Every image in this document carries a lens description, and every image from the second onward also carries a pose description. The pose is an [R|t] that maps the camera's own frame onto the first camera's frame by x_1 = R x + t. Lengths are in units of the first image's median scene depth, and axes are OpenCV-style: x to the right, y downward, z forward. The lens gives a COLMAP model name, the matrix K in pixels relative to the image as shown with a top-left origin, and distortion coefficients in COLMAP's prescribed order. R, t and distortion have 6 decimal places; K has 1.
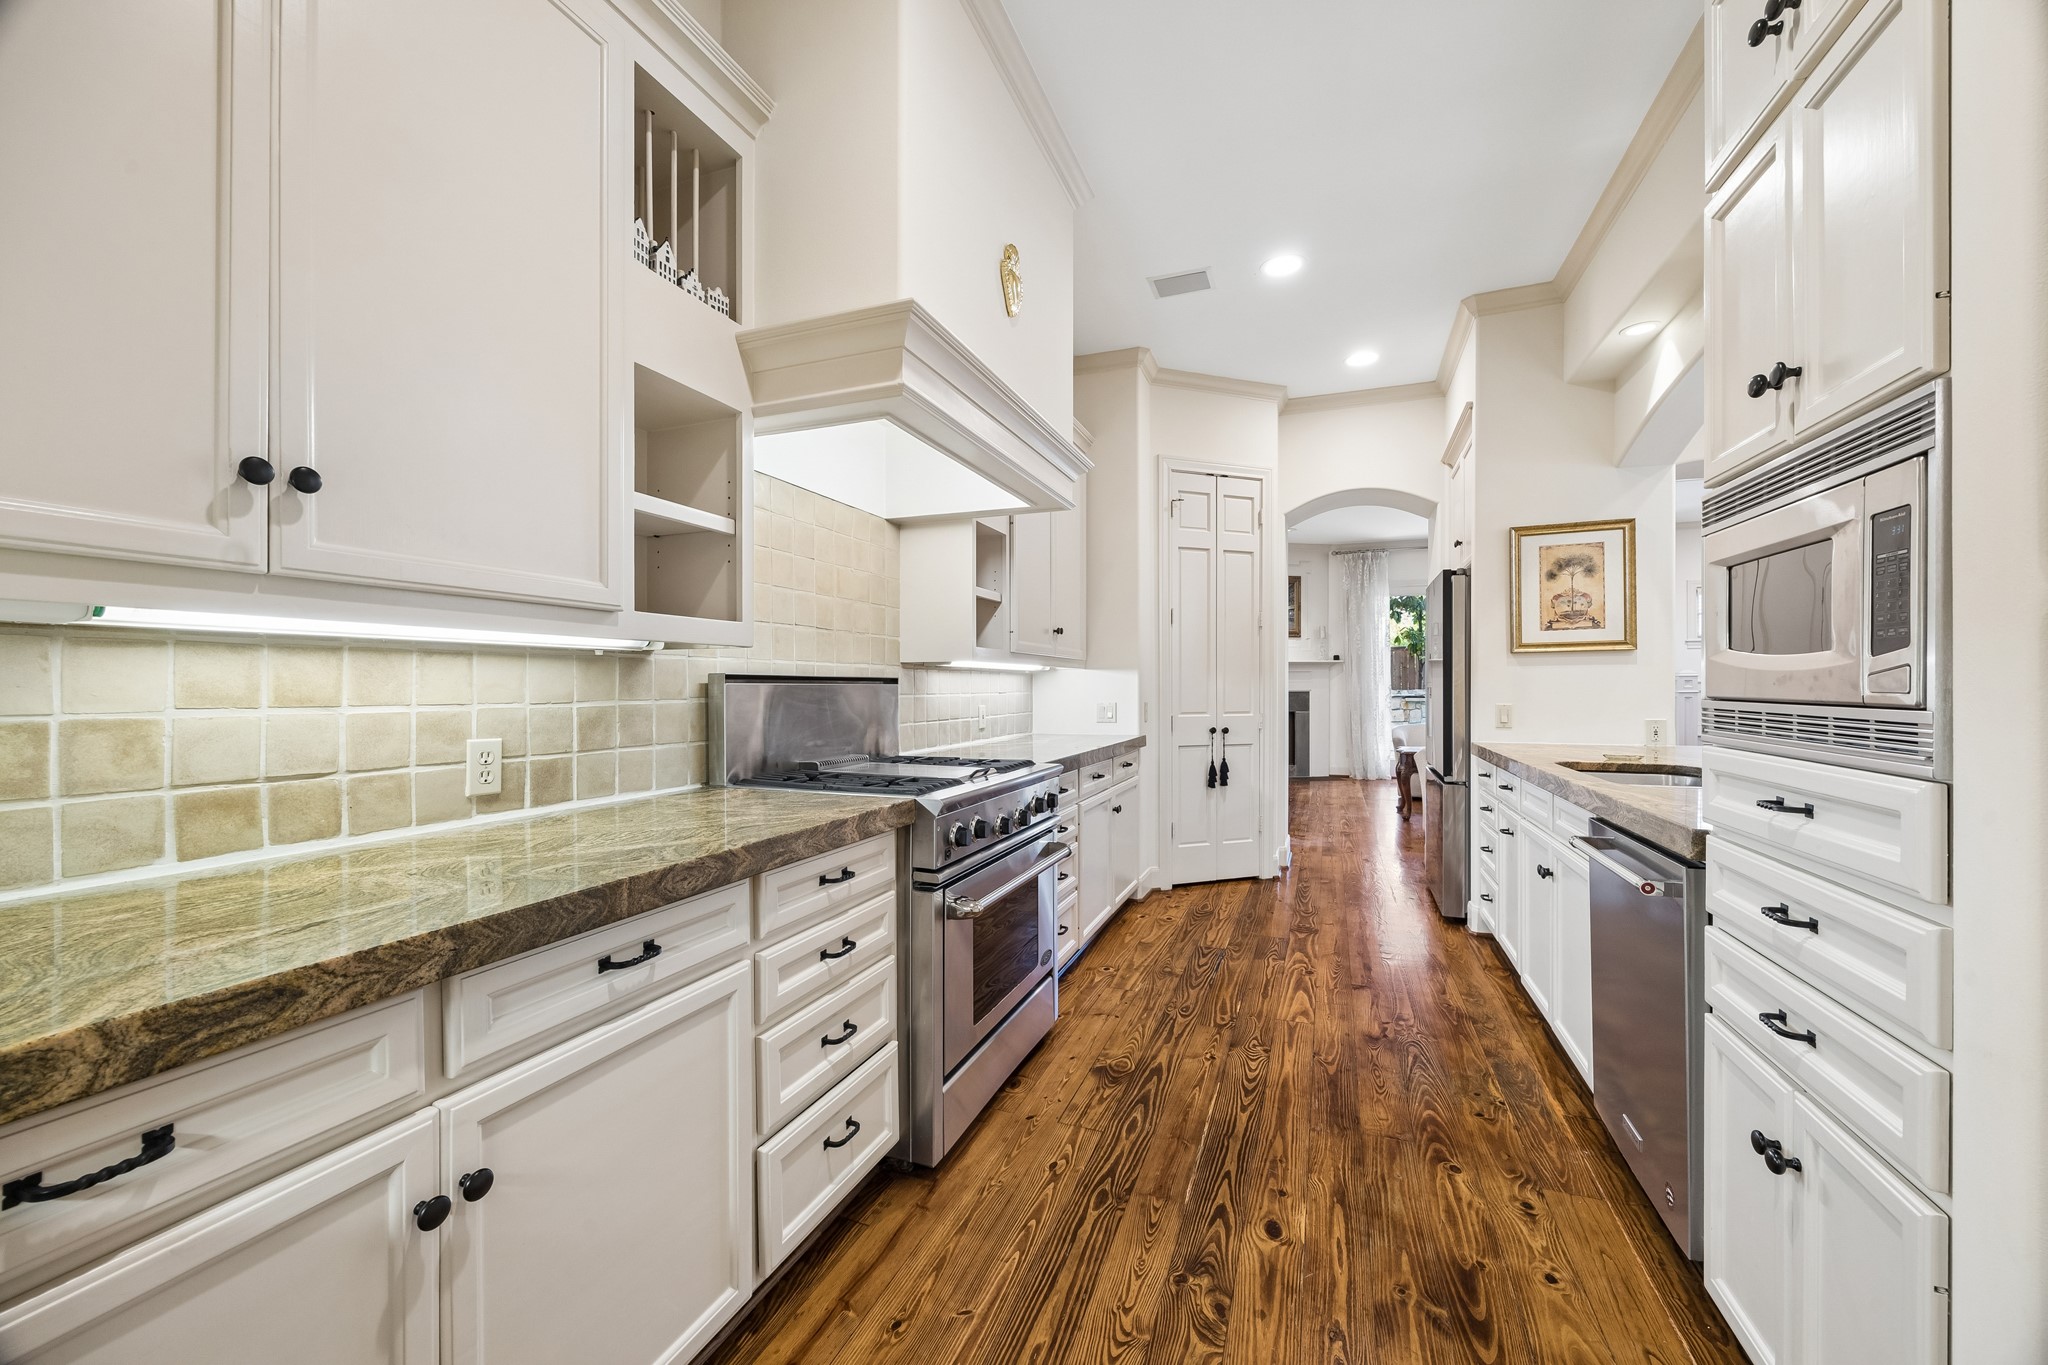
lens RADIAL K [[791.1, 0, 1035.0], [0, 791.1, 690.9], [0, 0, 1]] dist [-0.000753, -0.000022]
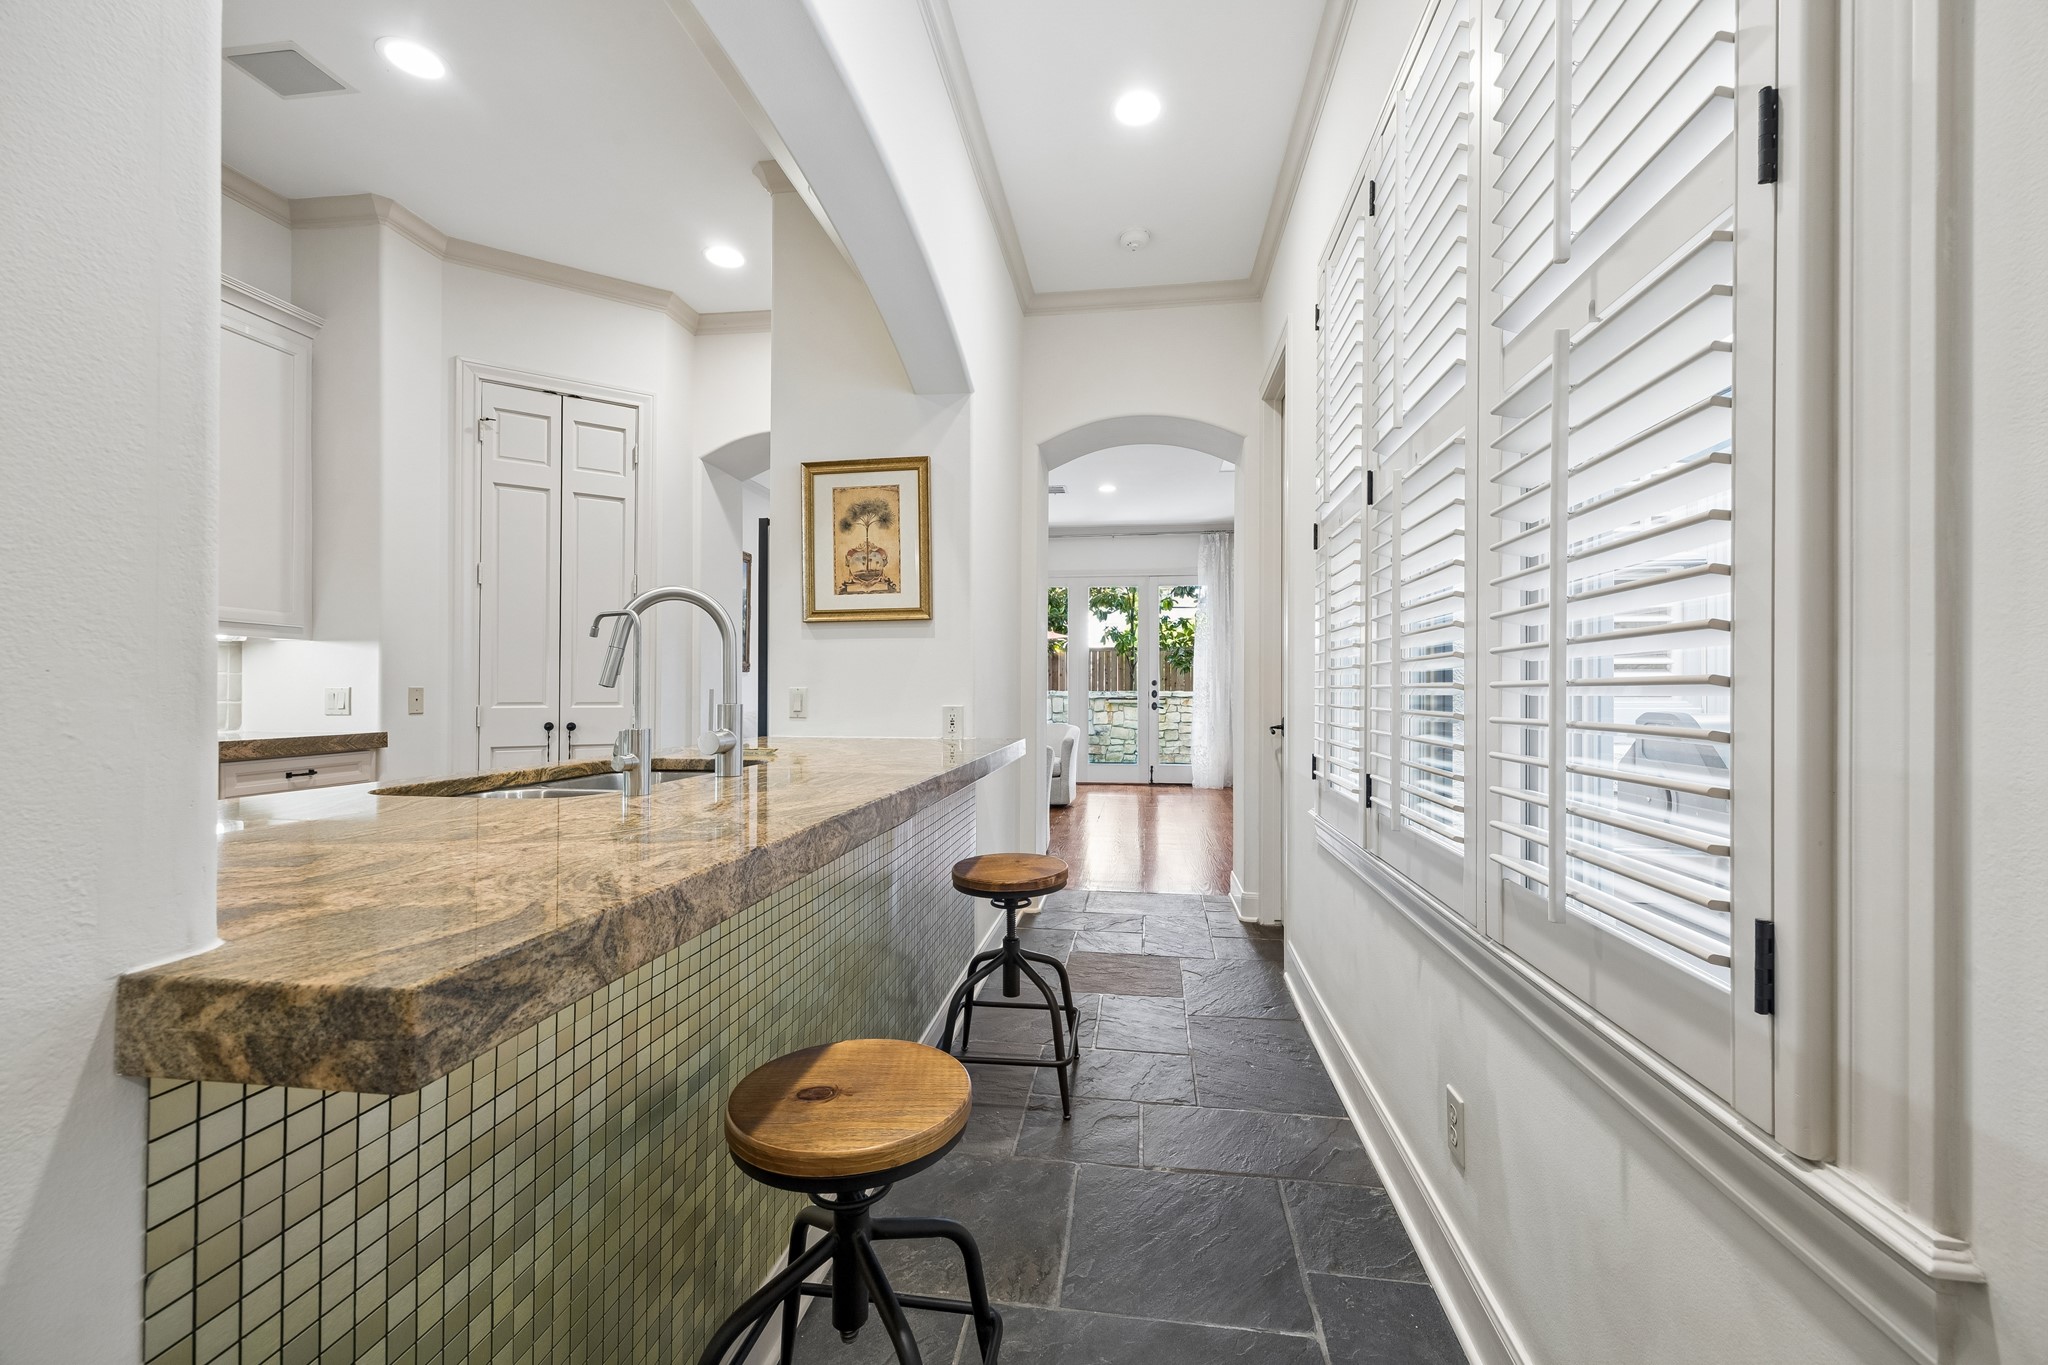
lens RADIAL K [[791.1, 0, 1075.9], [0, 791.1, 687.9], [0, 0, 1]] dist [-0.000753, -0.000022]
pose [[0.971513, 0.006967, 0.236883, 0.680831], [-0.004131, 0.999914, -0.012466, 0.025744], [-0.236949, 0.011133, 0.971458, 0.174405]]
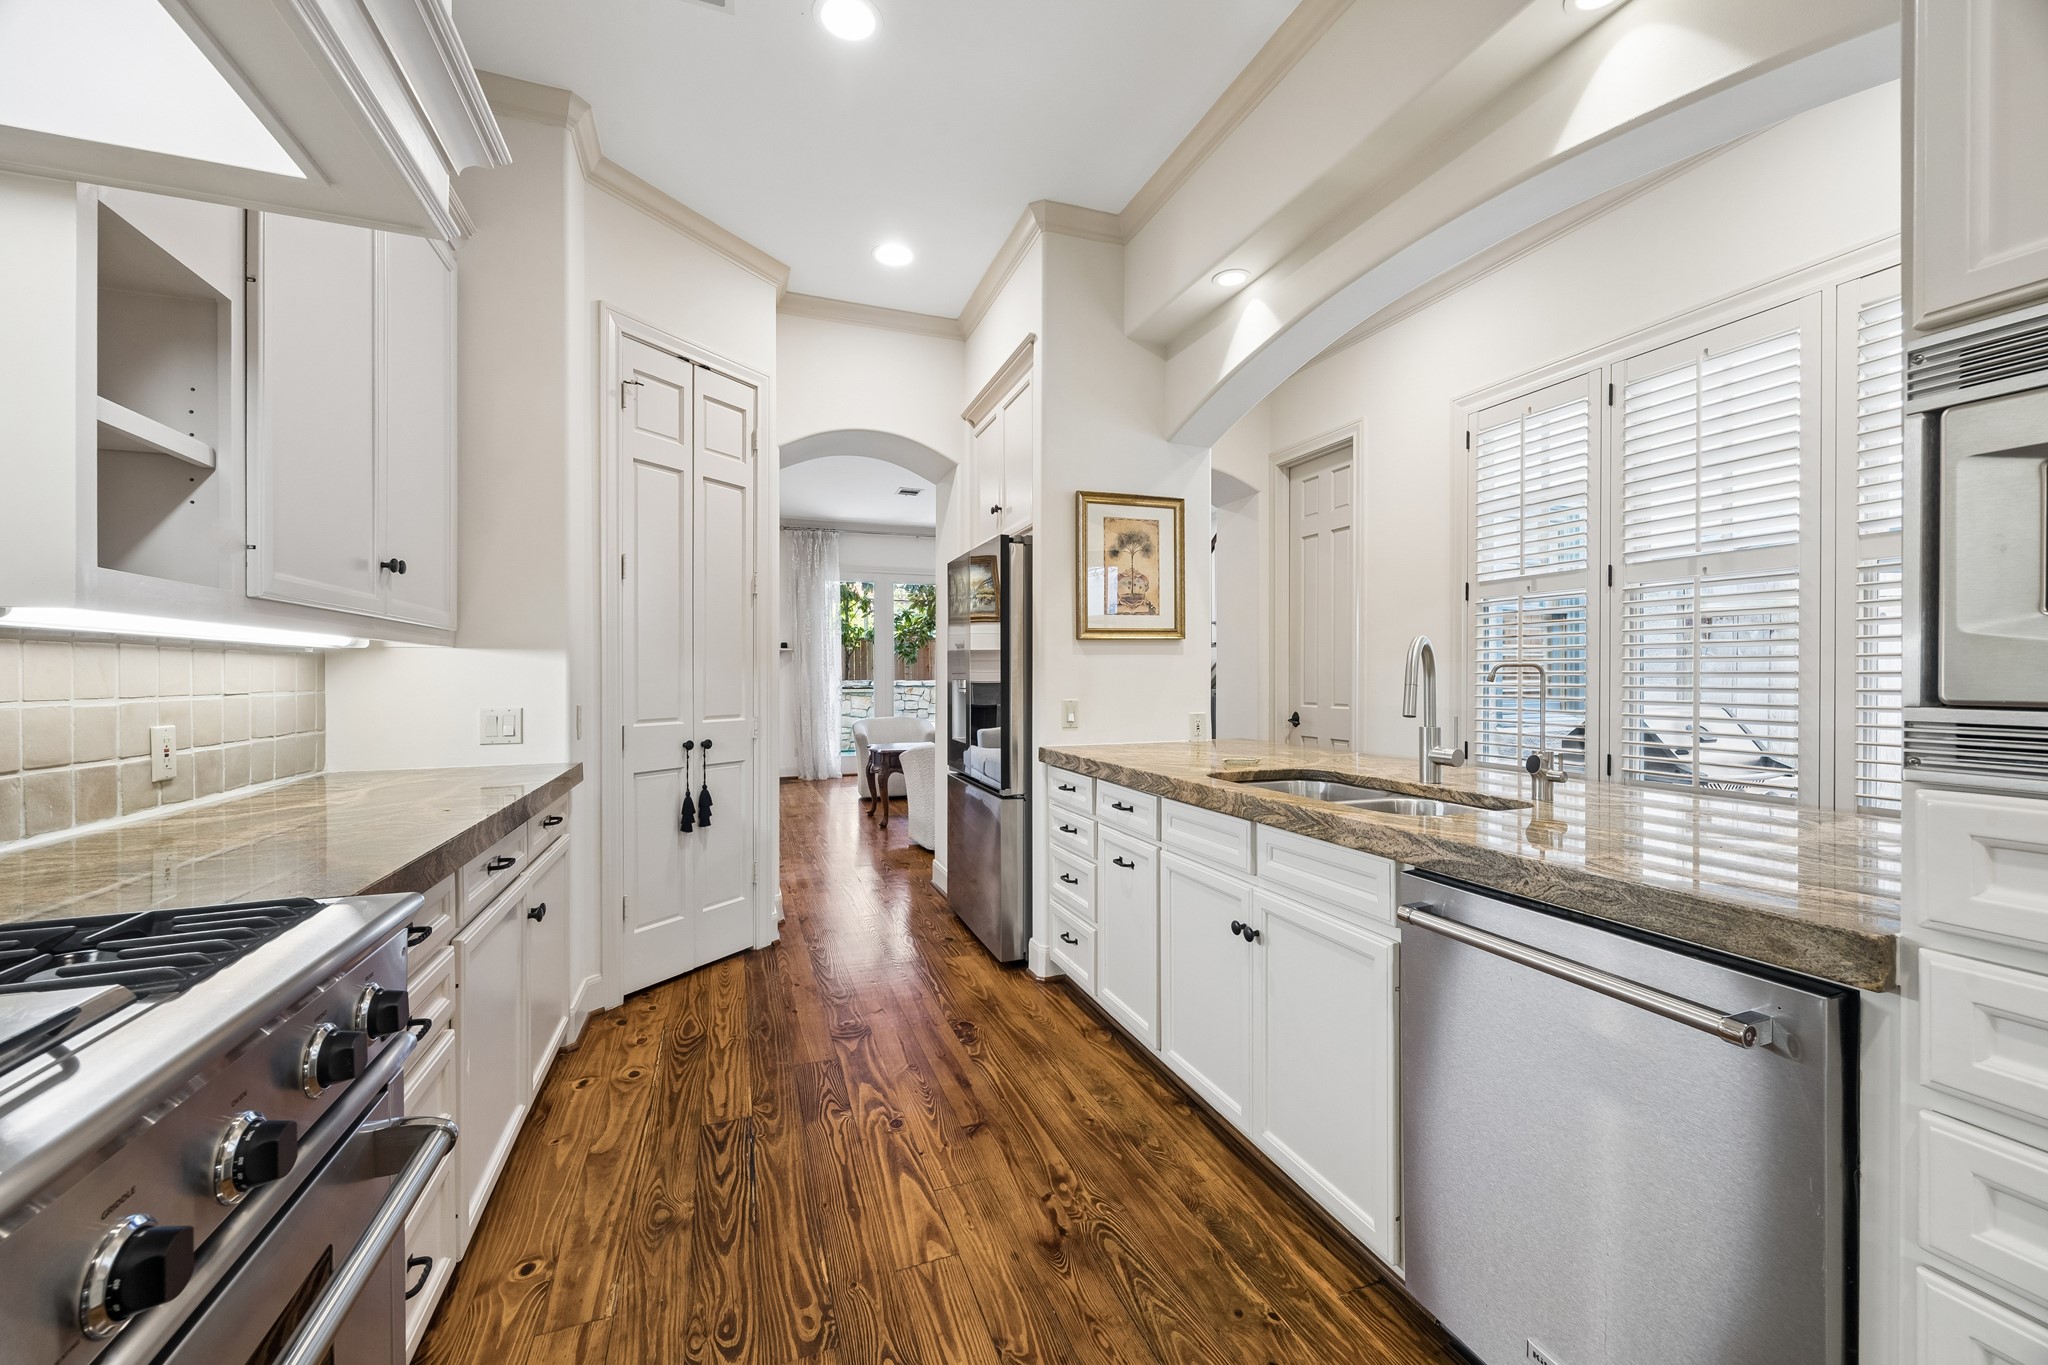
lens RADIAL K [[791.1, 0, 1026.4], [0, 791.1, 676.8], [0, 0, 1]] dist [-0.000753, -0.000022]
pose [[0.753962, -0.000407, 0.656917, 0.003562], [0.004352, 0.999981, -0.004375, -0.004063], [-0.656903, 0.006158, 0.753950, 0.398294]]
